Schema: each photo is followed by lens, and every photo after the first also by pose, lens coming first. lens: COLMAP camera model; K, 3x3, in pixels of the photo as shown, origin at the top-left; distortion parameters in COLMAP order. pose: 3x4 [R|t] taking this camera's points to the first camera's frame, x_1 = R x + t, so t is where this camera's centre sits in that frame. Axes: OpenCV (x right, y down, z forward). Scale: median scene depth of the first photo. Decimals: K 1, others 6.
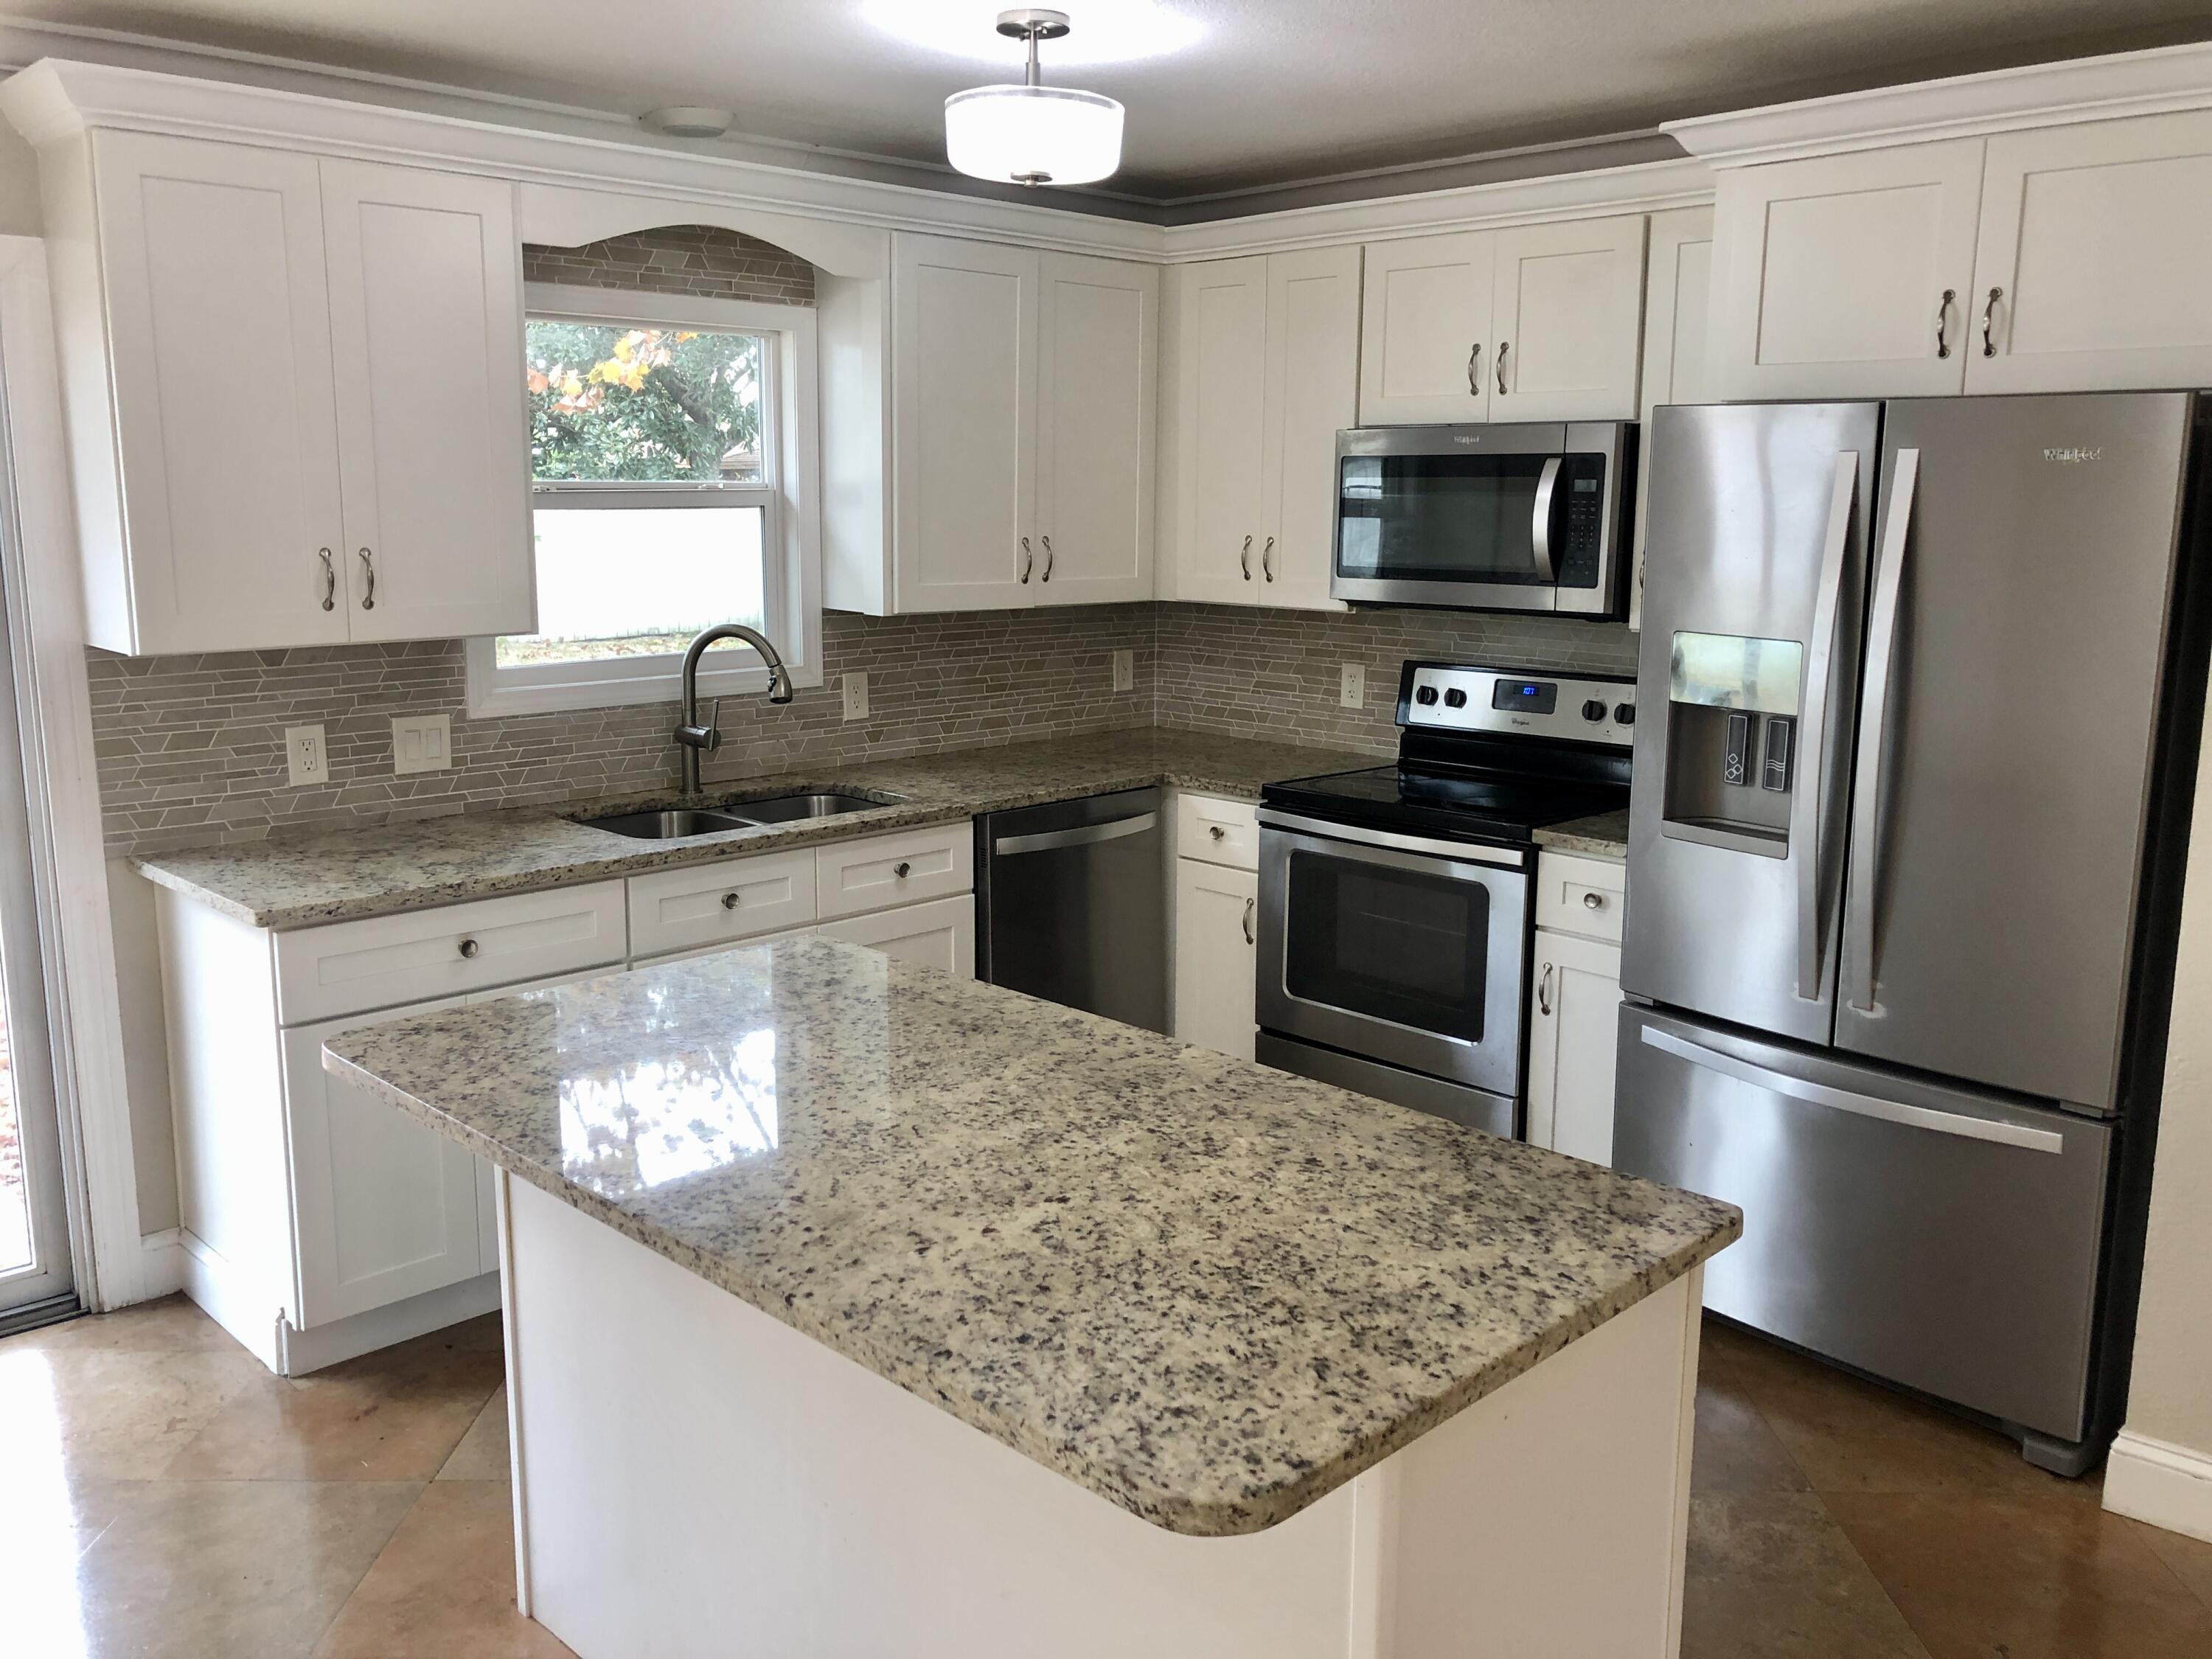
lens RADIAL K [[1824.9, 0, 1092.9], [0, 1824.9, 798.4], [0, 0, 1]] dist [0.035305, -0.030284]
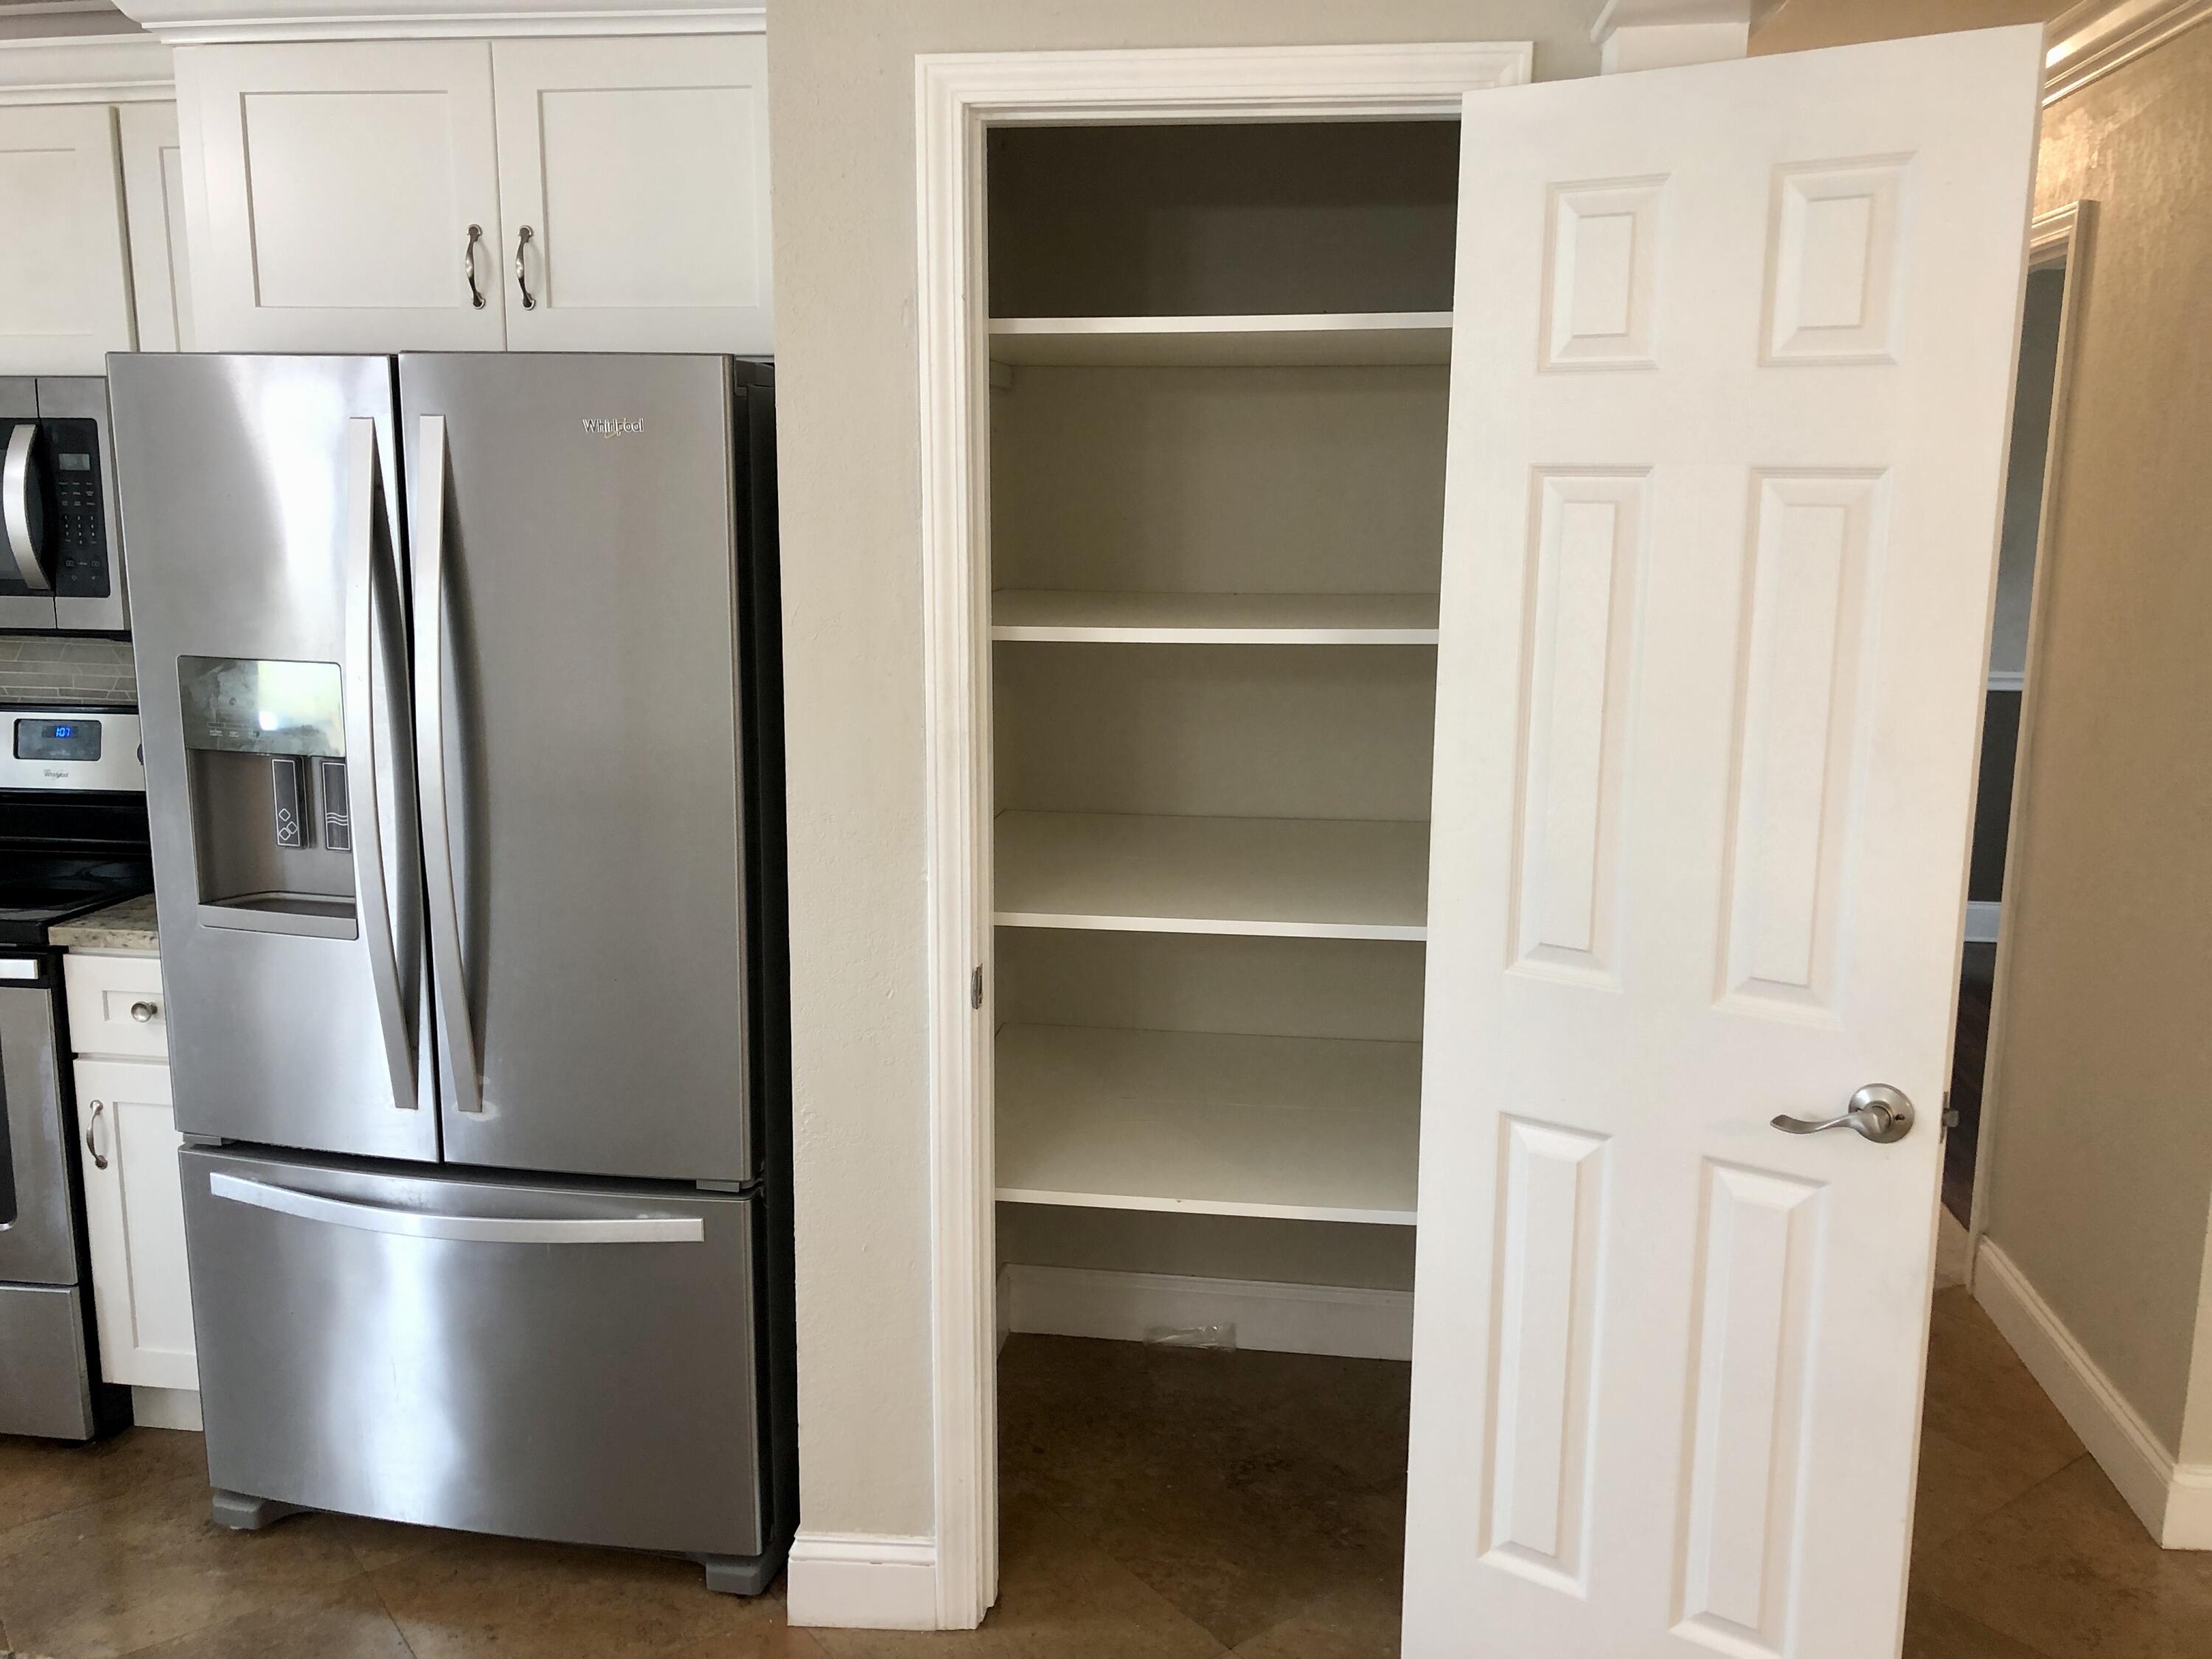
lens RADIAL K [[1824.9, 0, 1112.6], [0, 1824.9, 808.5], [0, 0, 1]] dist [0.035305, -0.030284]
pose [[0.791372, -0.108736, 0.601587, 0.158418], [0.100928, 0.993790, 0.046857, -0.025199], [-0.602946, 0.023636, 0.797432, 0.168053]]
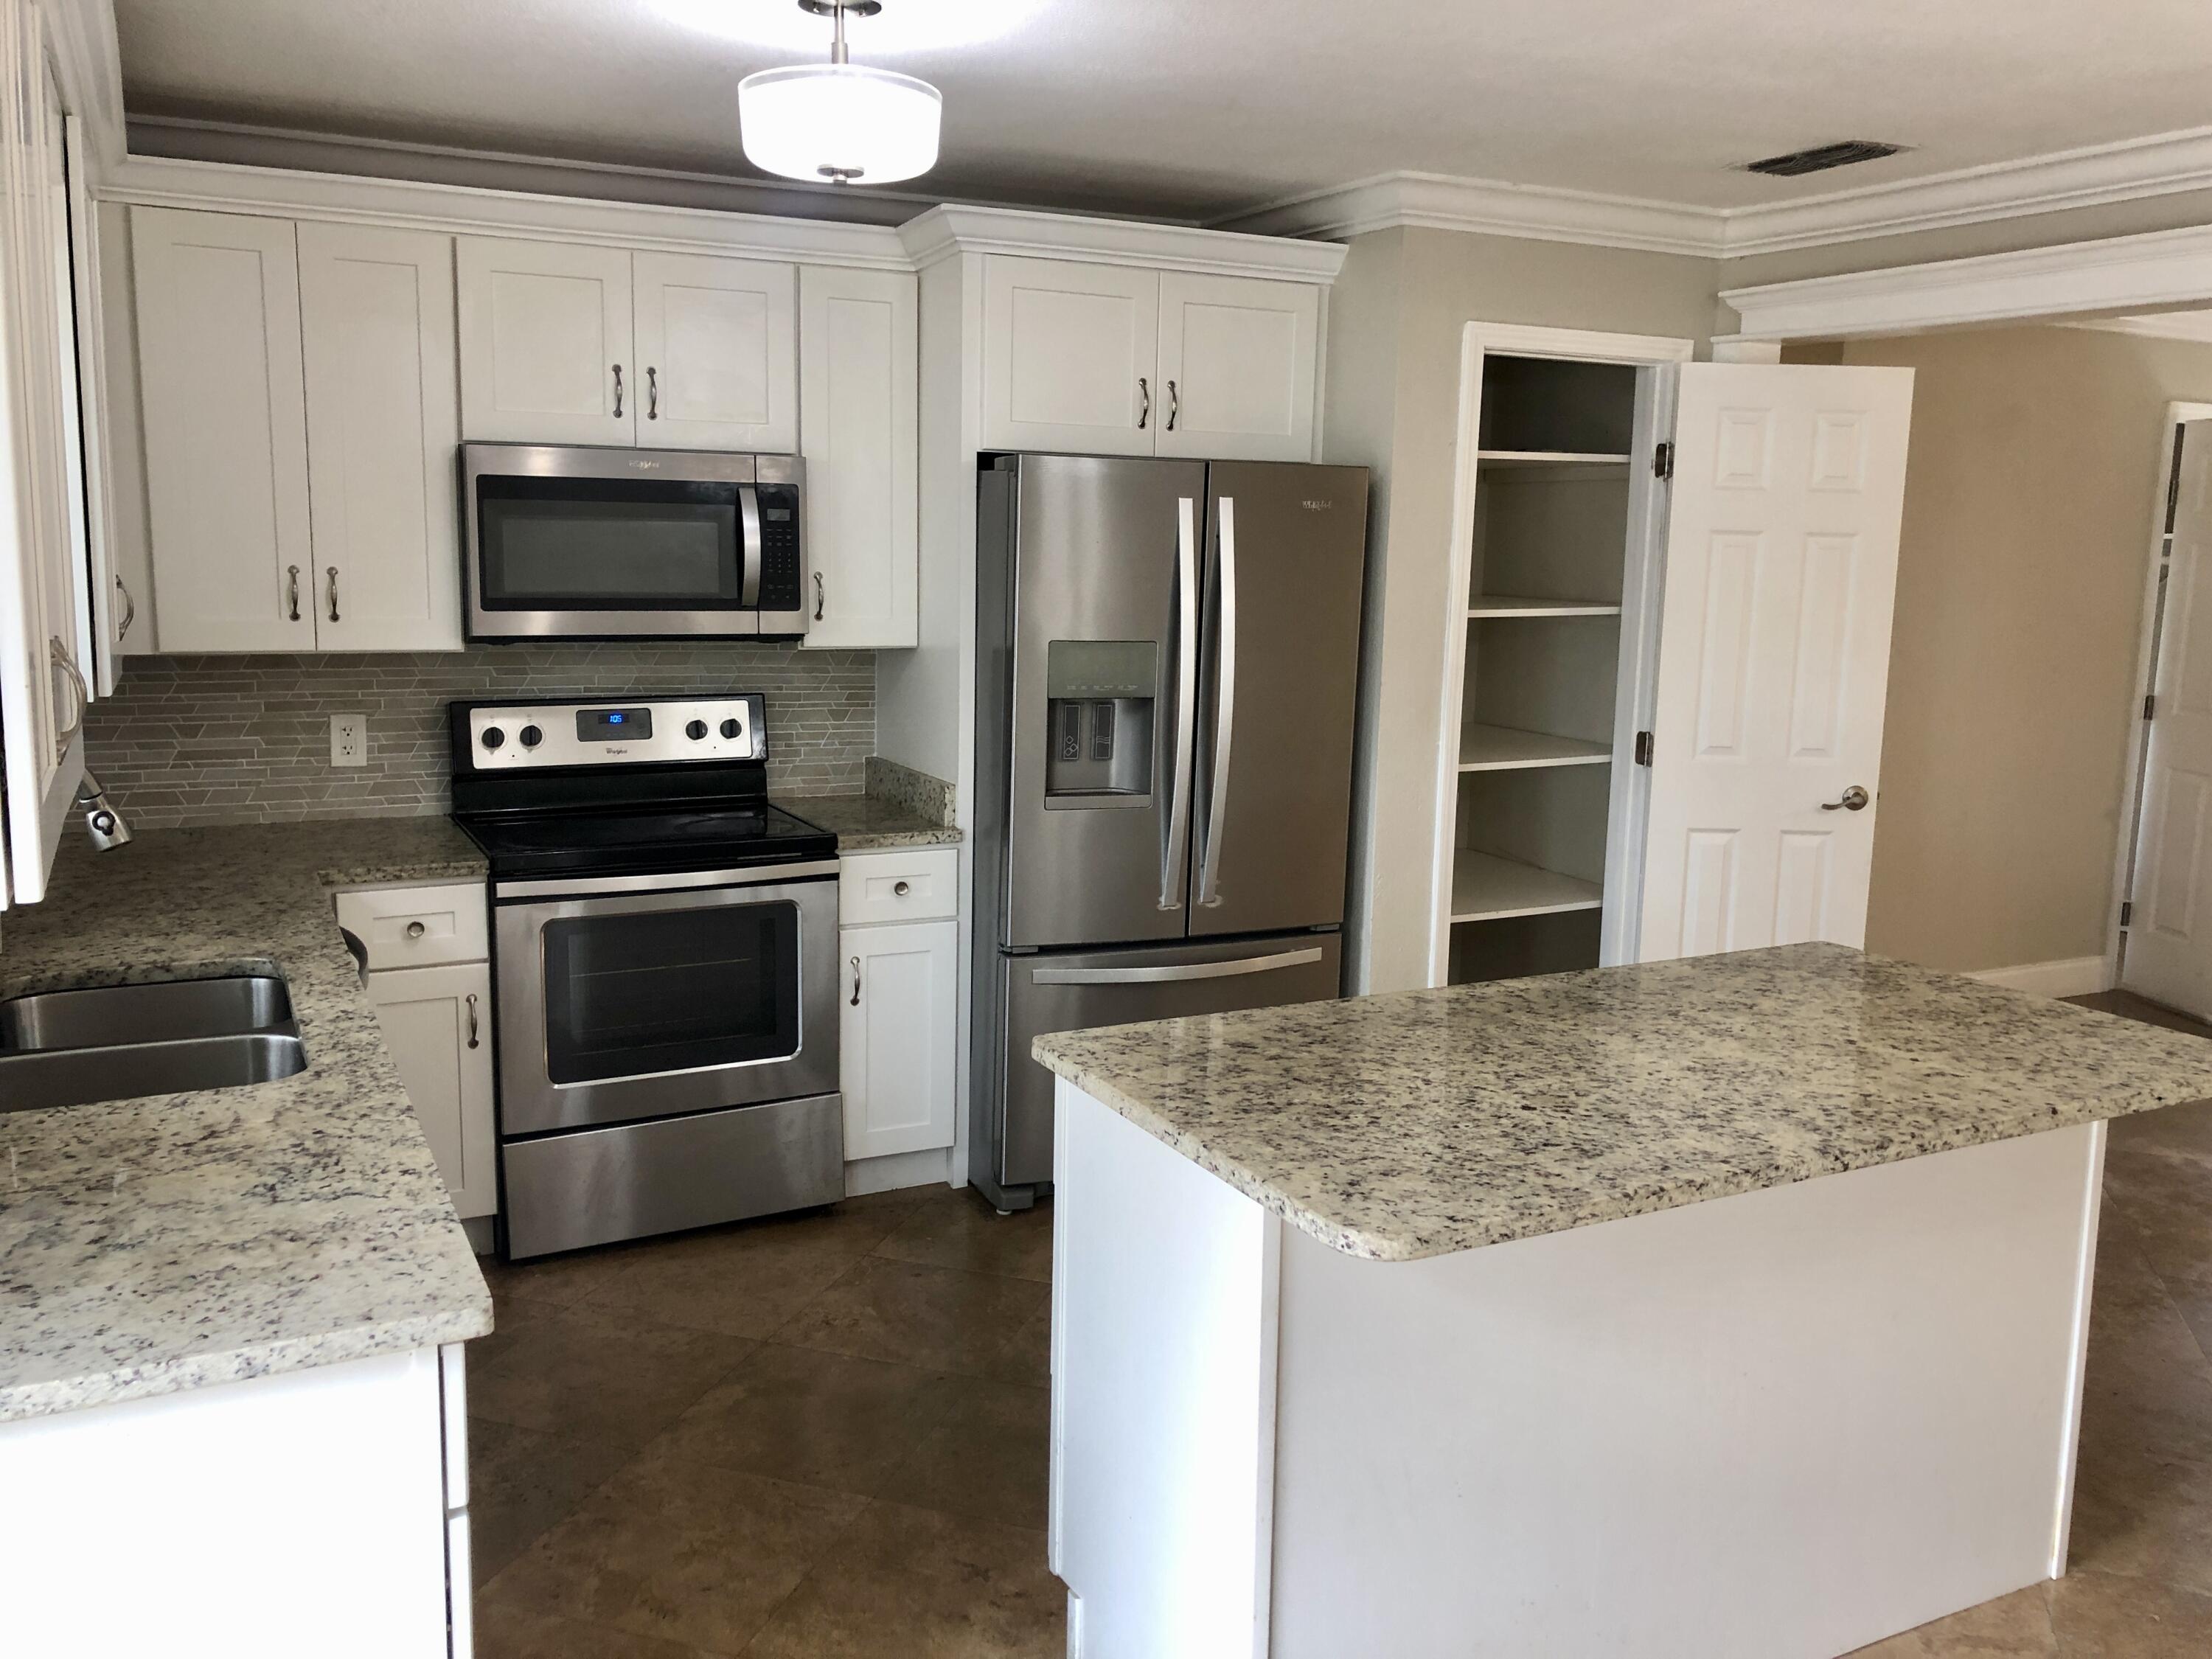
lens RADIAL K [[1824.9, 0, 1113.5], [0, 1824.9, 829.9], [0, 0, 1]] dist [0.035305, -0.030284]
pose [[0.298124, -0.160417, 0.940951, -0.817989], [0.142805, 0.982178, 0.122200, -0.108273], [-0.943784, 0.097942, 0.315719, 0.582333]]
